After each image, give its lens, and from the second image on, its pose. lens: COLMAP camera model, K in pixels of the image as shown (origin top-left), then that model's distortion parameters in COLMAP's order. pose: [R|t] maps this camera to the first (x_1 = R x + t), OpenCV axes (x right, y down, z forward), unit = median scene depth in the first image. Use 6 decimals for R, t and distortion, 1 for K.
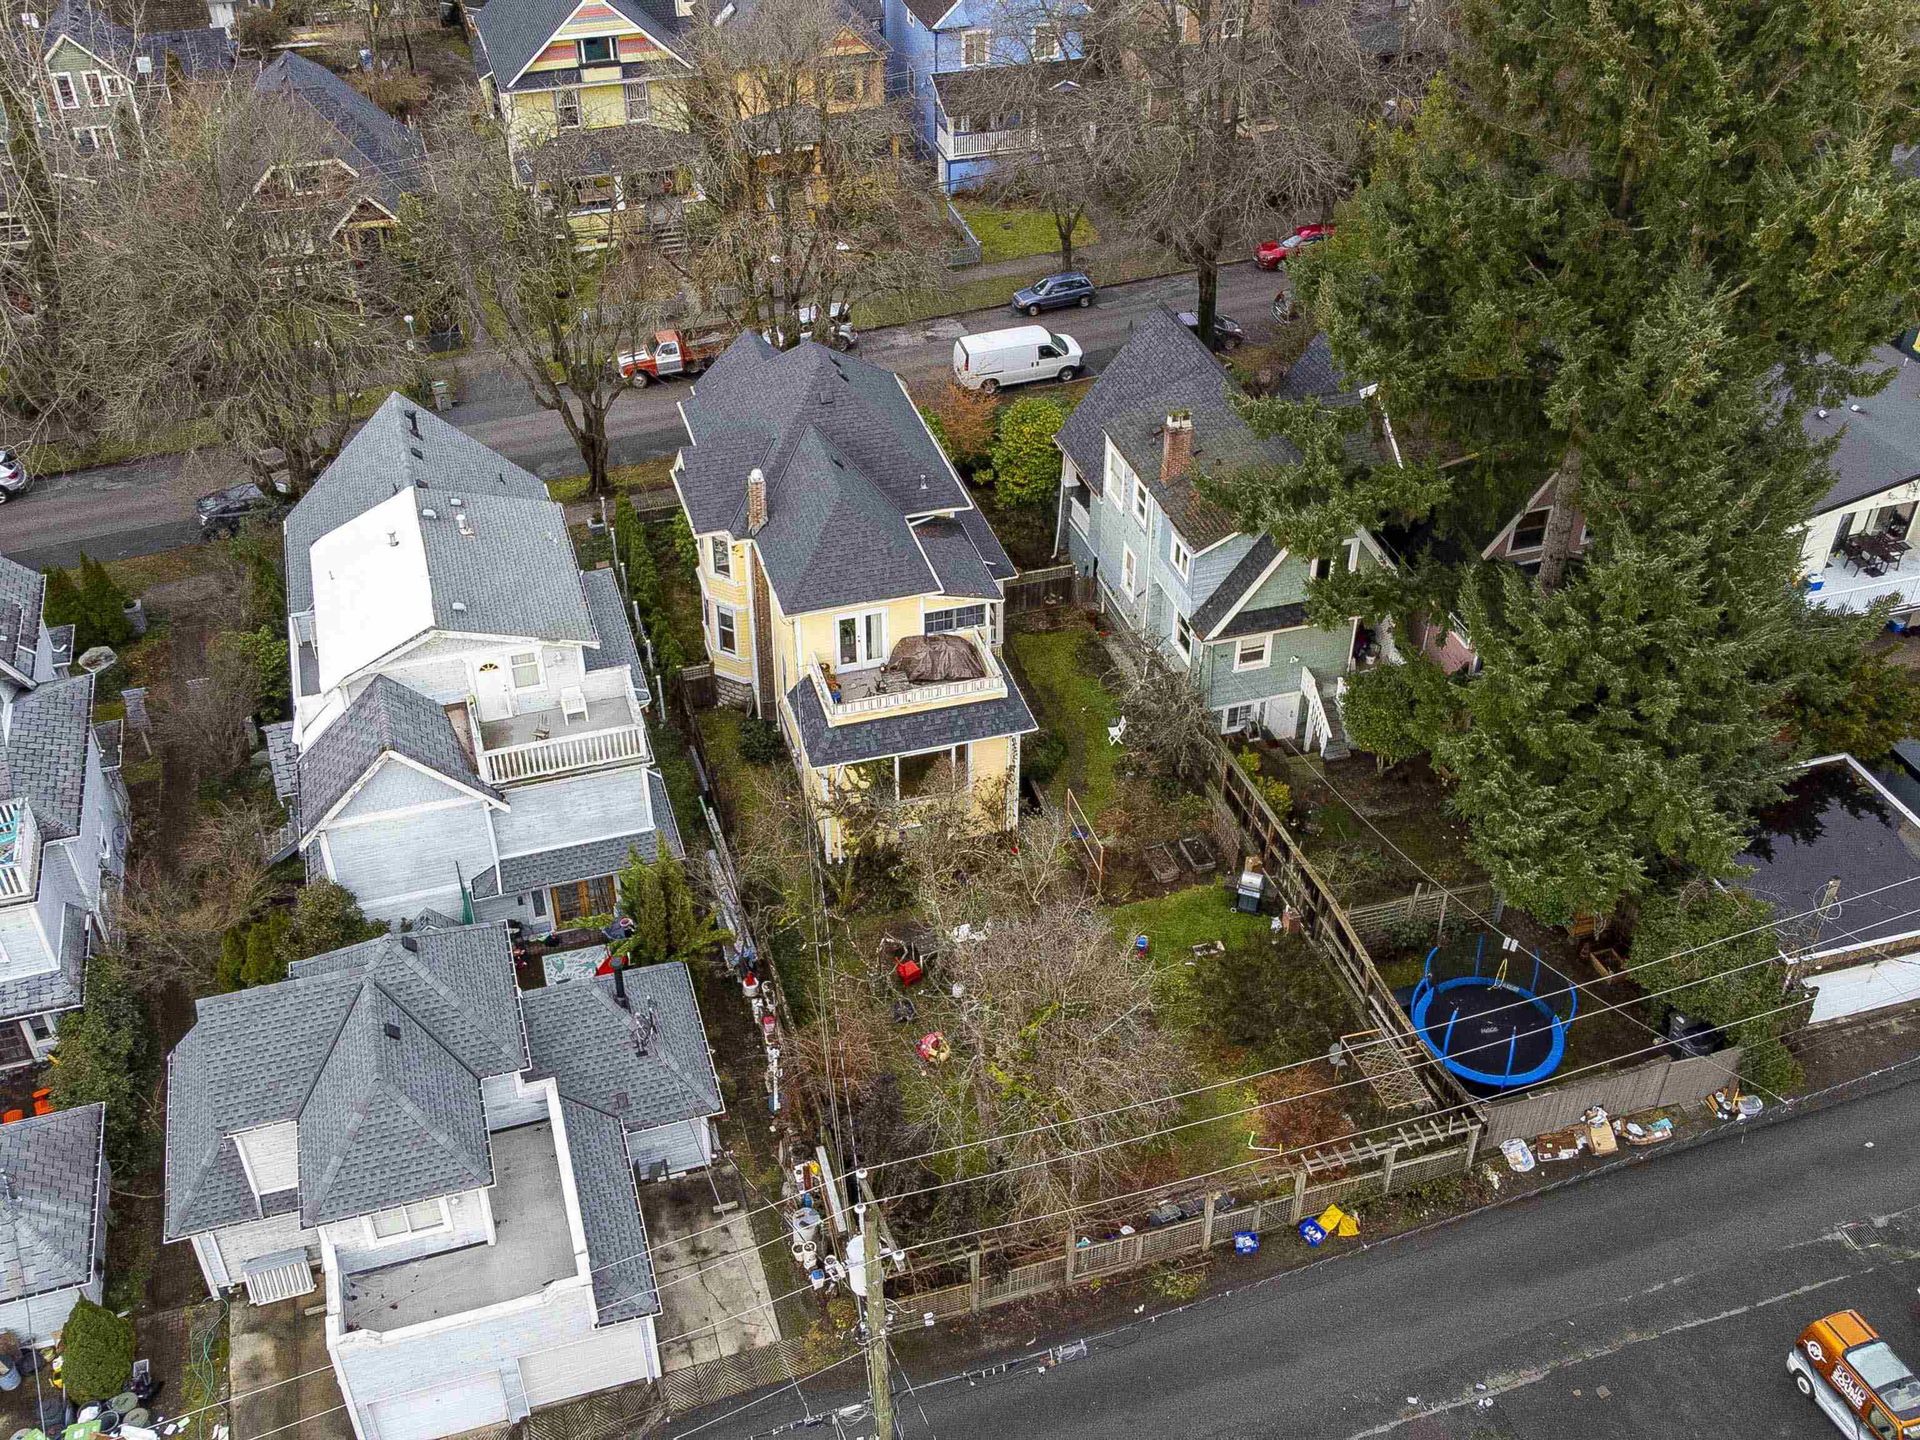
lens RADIAL K [[1884.3, 0, 960.0], [0, 1884.3, 720.0], [0, 0, 1]] dist [0.019534, 0.038043]
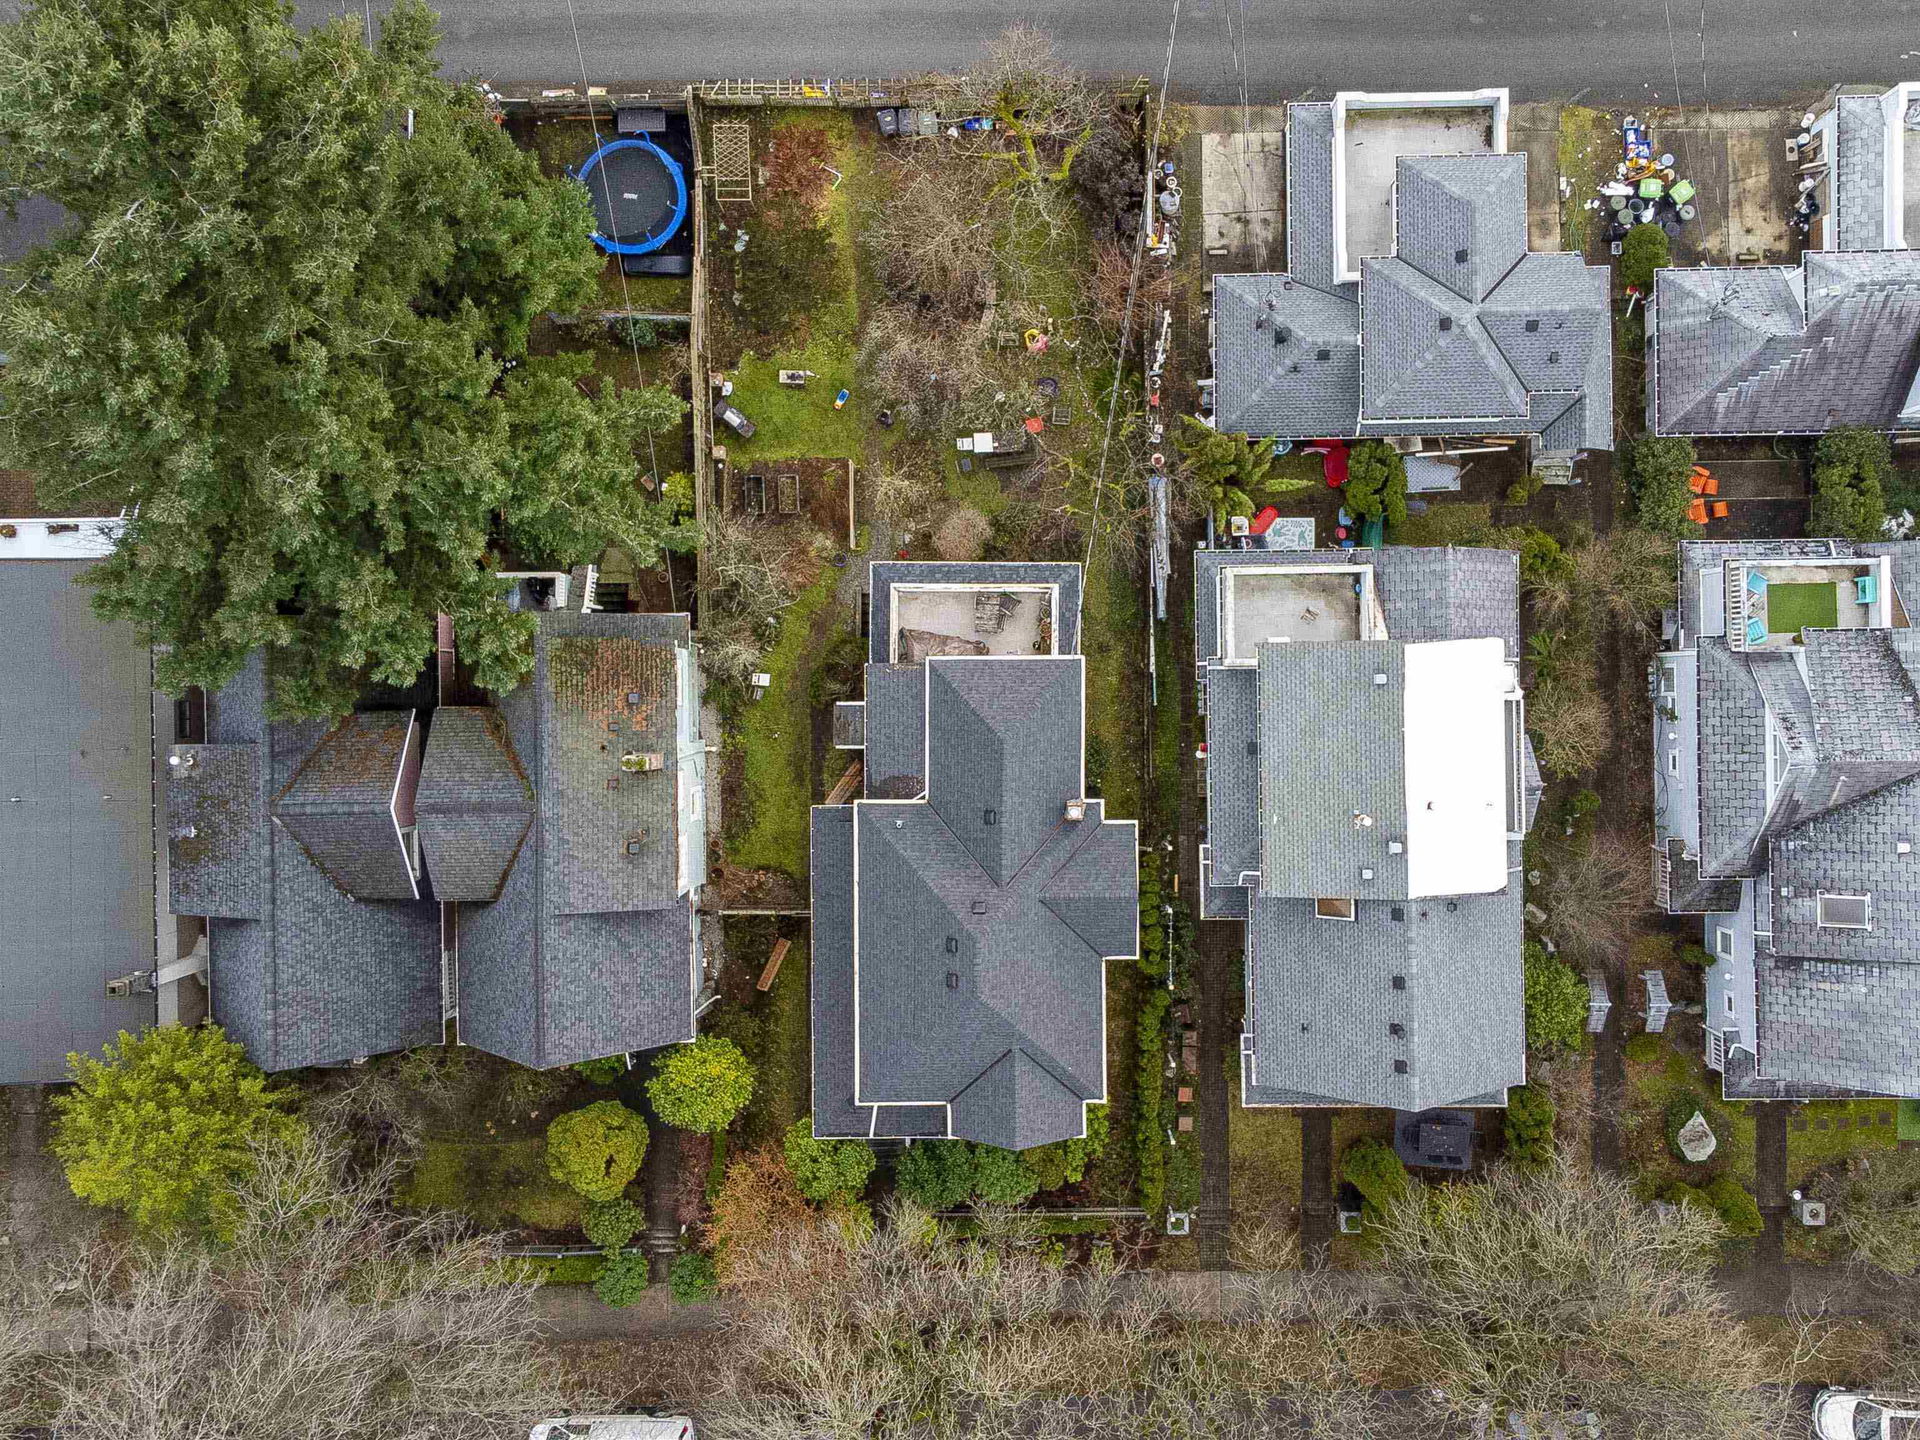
lens RADIAL K [[1910.1, 0, 960.6], [0, 1910.1, 709.5], [0, 0, 1]] dist [0.020102, -0.013996]
pose [[-0.958781, -0.283004, 0.025454, -0.067985], [0.195847, -0.593275, 0.780813, -0.990248], [-0.205872, 0.753613, 0.624247, 0.382824]]
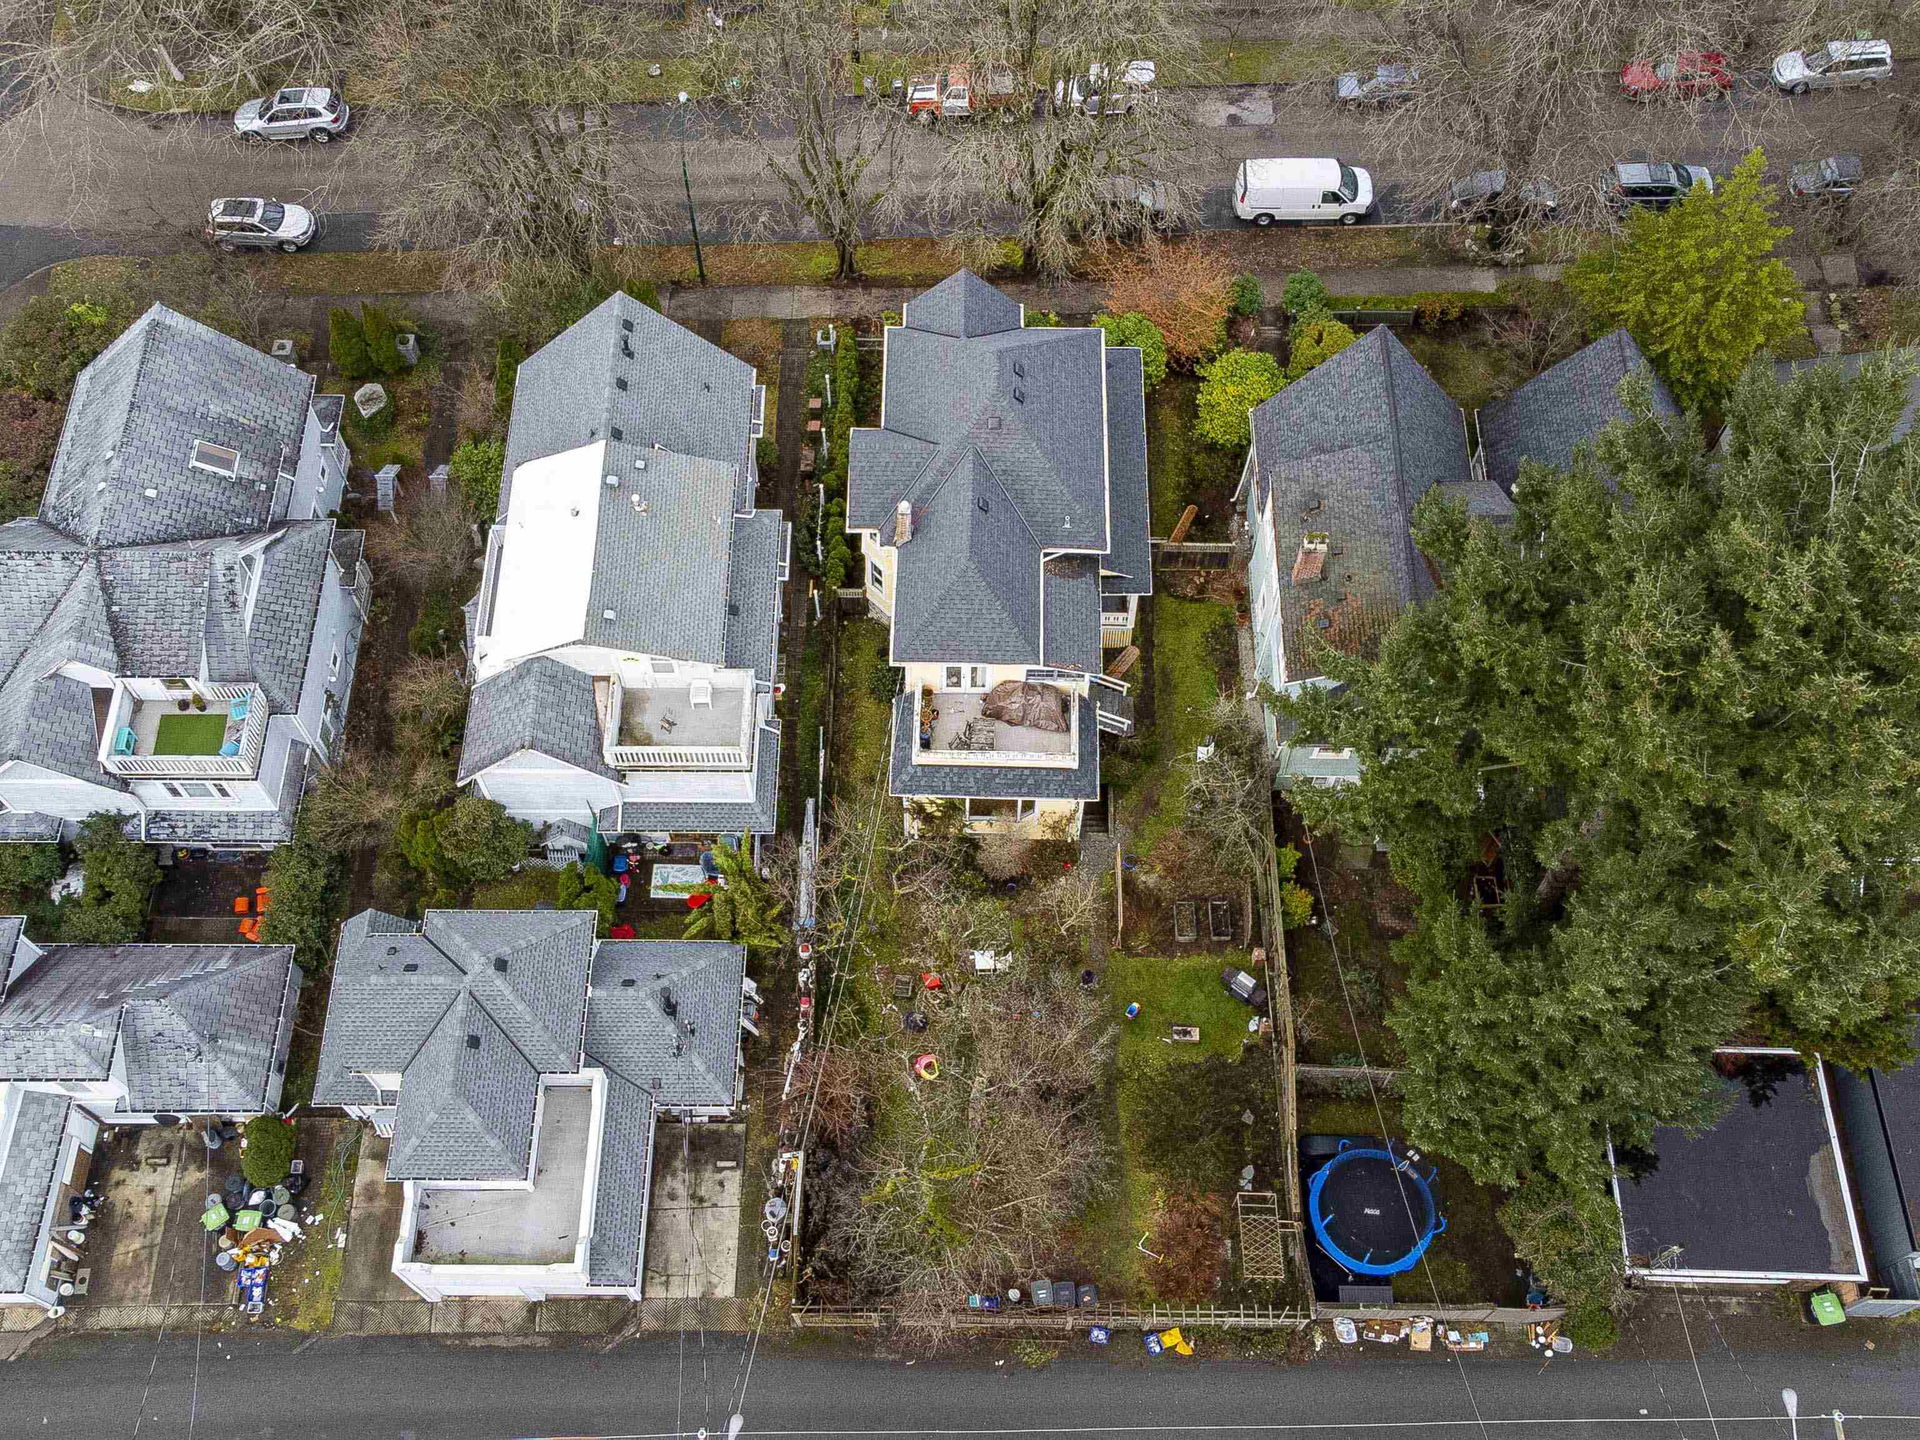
lens RADIAL K [[1896.1, 0, 964.2], [0, 1896.1, 712.5], [0, 0, 1]] dist [0.026808, 0.012239]
pose [[0.953667, 0.266857, -0.138948, 0.116133], [-0.187704, 0.888654, 0.418403, -0.535363], [0.235130, -0.372937, 0.897570, -0.001301]]
